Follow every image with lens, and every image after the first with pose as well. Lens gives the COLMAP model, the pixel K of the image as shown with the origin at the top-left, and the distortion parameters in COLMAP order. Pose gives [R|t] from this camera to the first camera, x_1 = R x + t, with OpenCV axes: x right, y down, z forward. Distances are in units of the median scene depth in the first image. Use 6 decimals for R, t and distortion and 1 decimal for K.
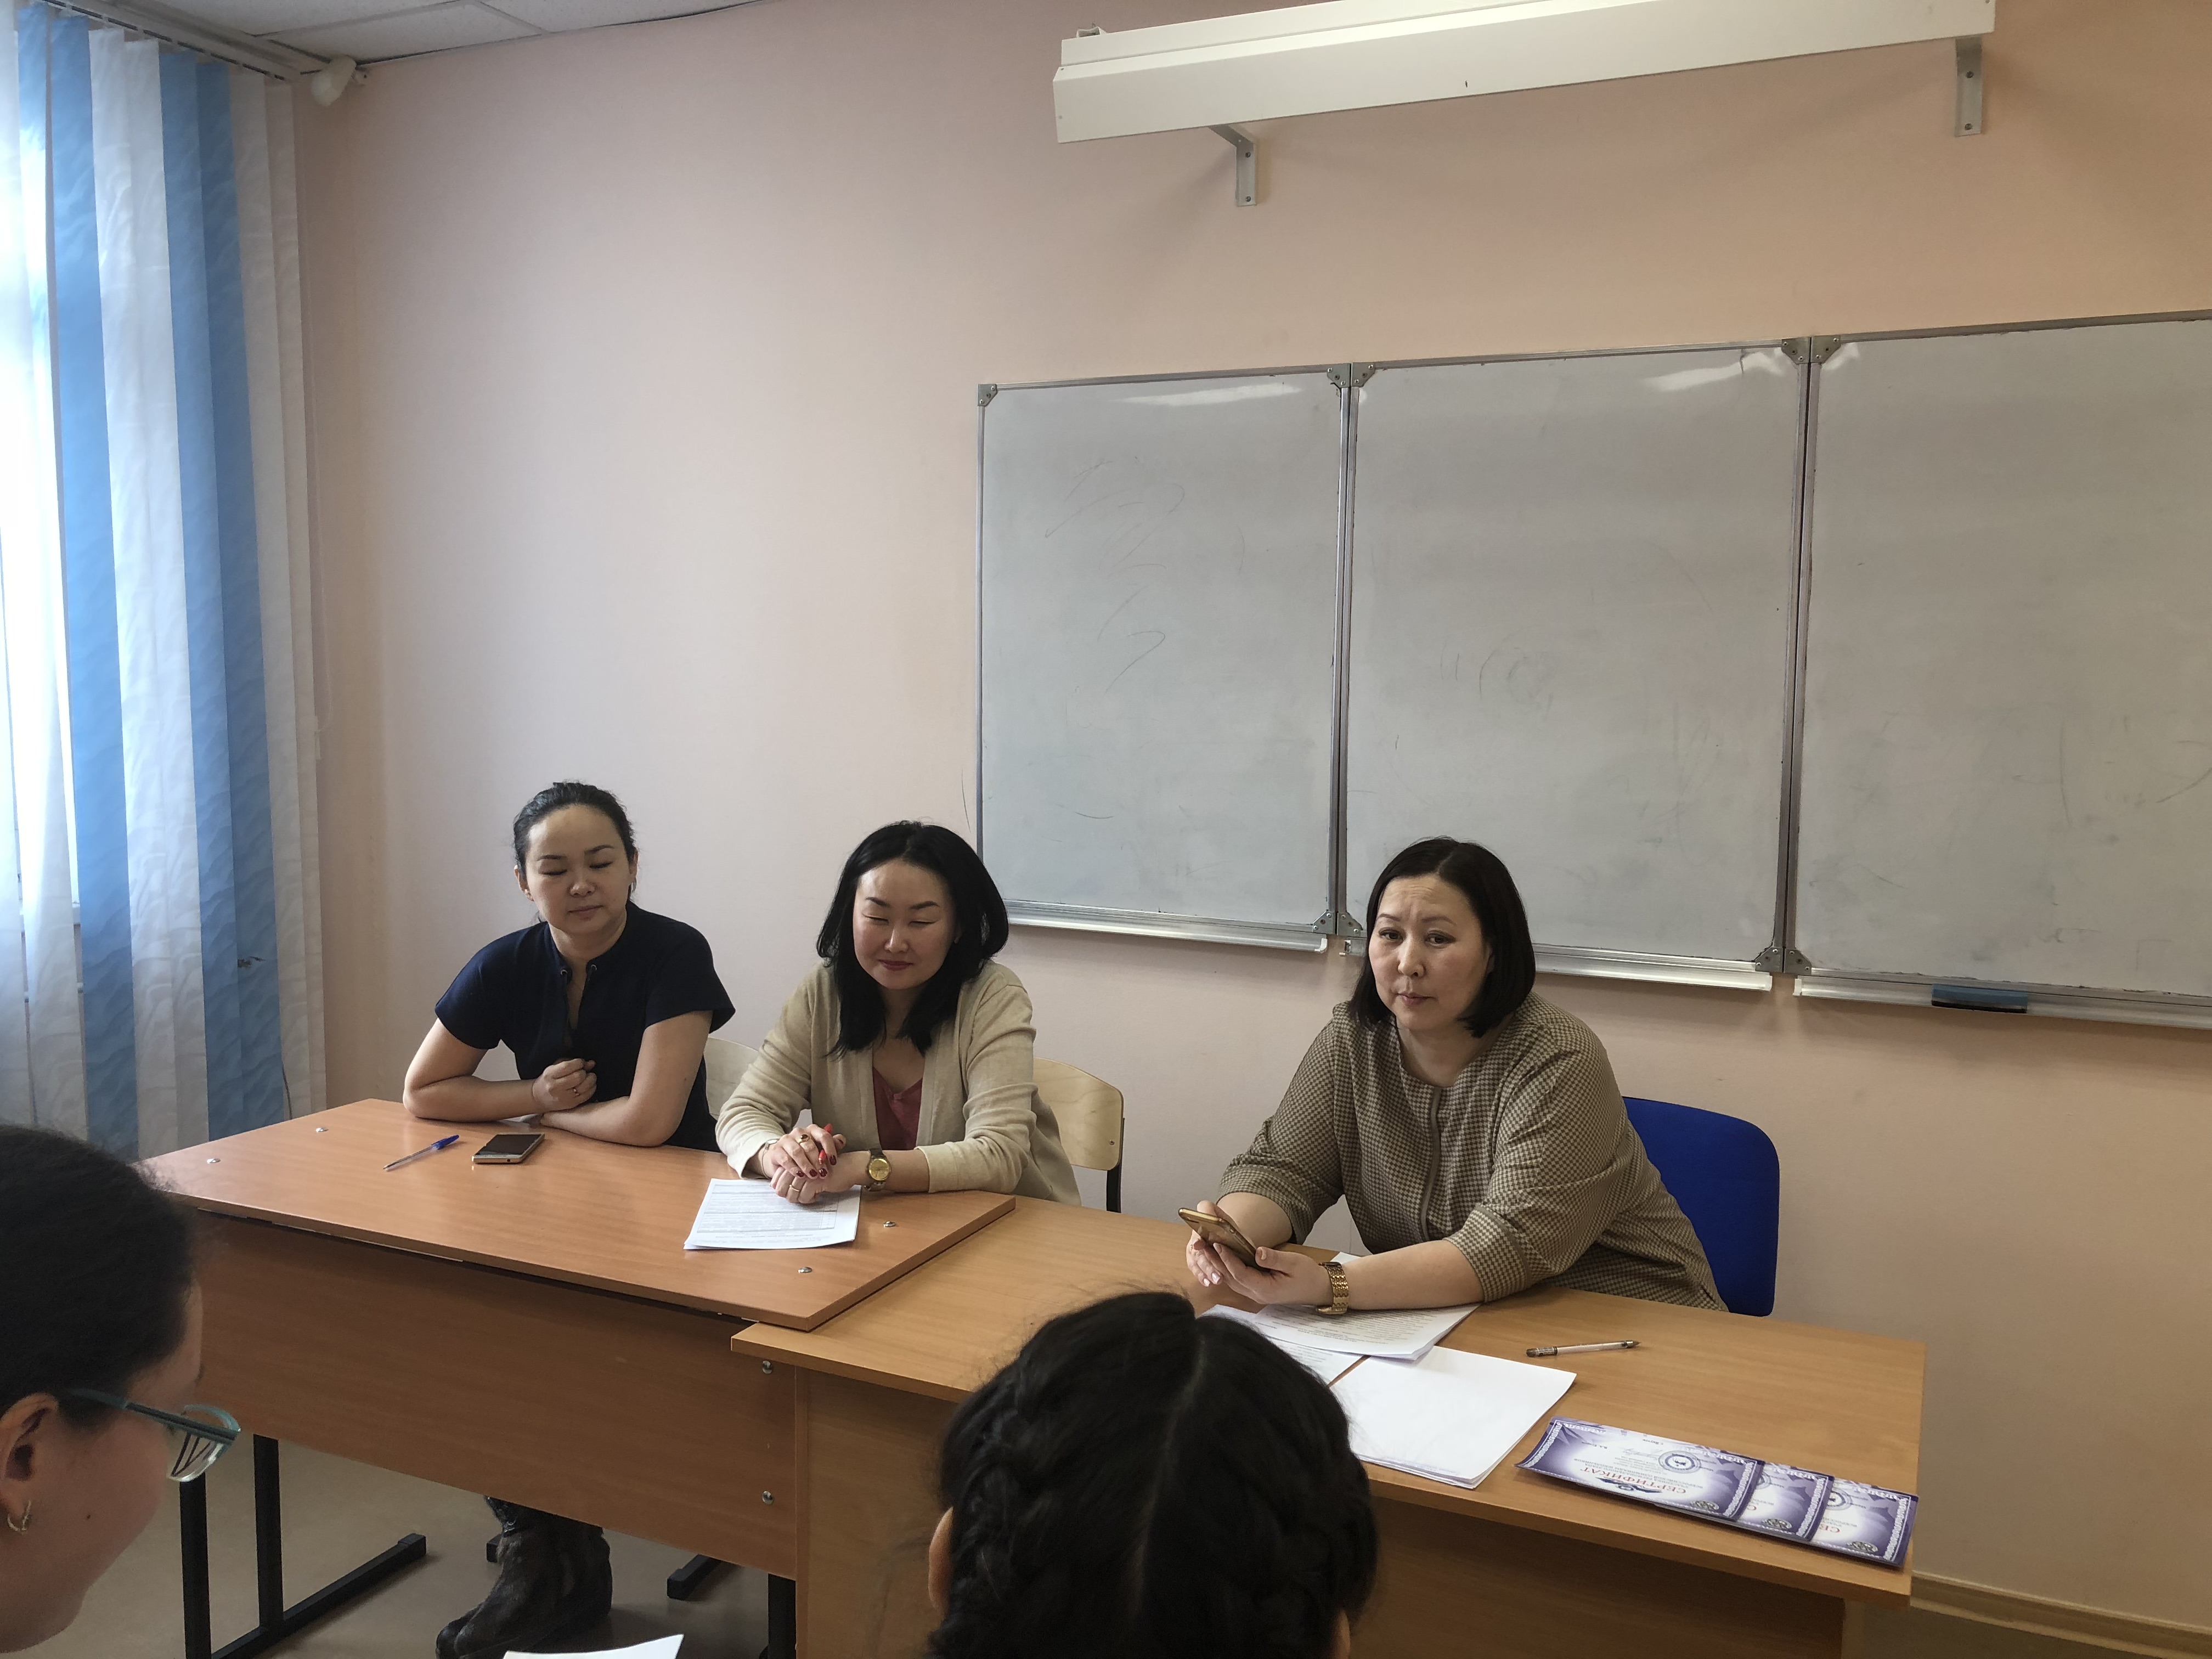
lens RADIAL K [[1822.1, 0, 1106.0], [0, 1822.1, 829.5], [0, 0, 1]] dist [0.005565, 0.002737]
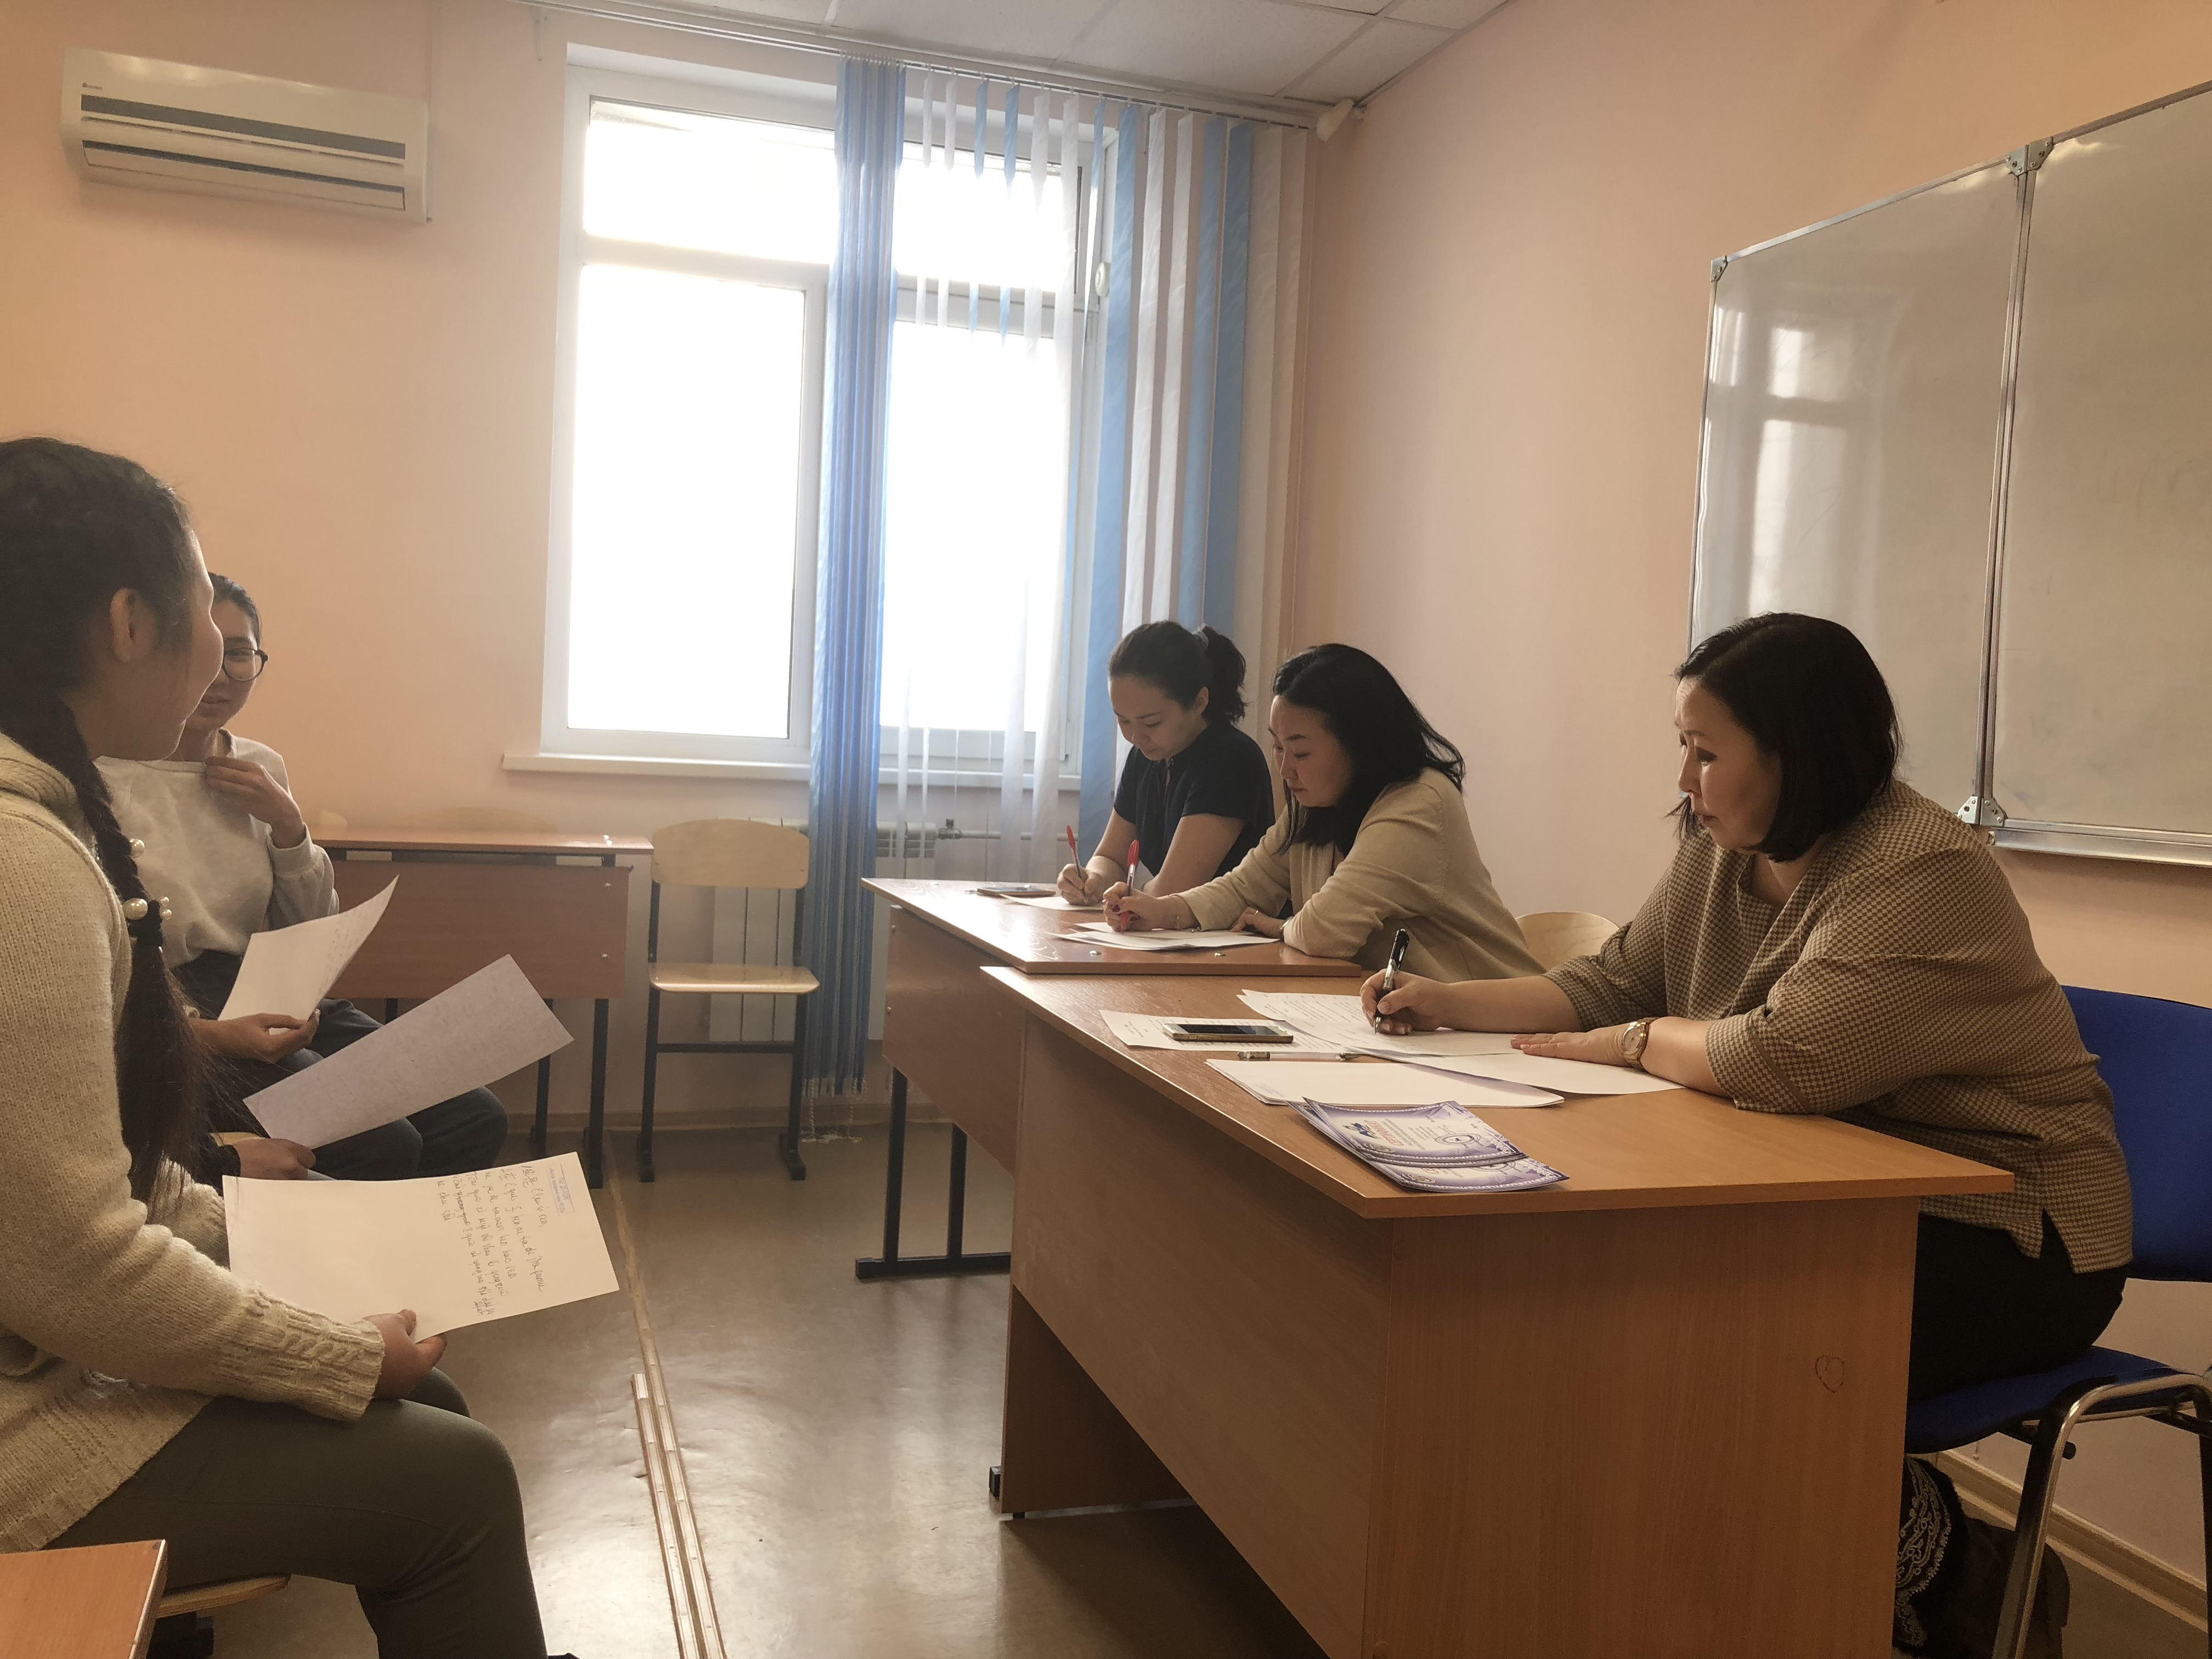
lens RADIAL K [[1822.1, 0, 1106.0], [0, 1822.1, 829.5], [0, 0, 1]] dist [0.005565, 0.002737]
pose [[0.699423, 0.059720, -0.712209, 0.380302], [-0.112864, 0.993228, -0.027553, 0.111731], [0.705741, 0.099654, 0.701427, 0.104329]]
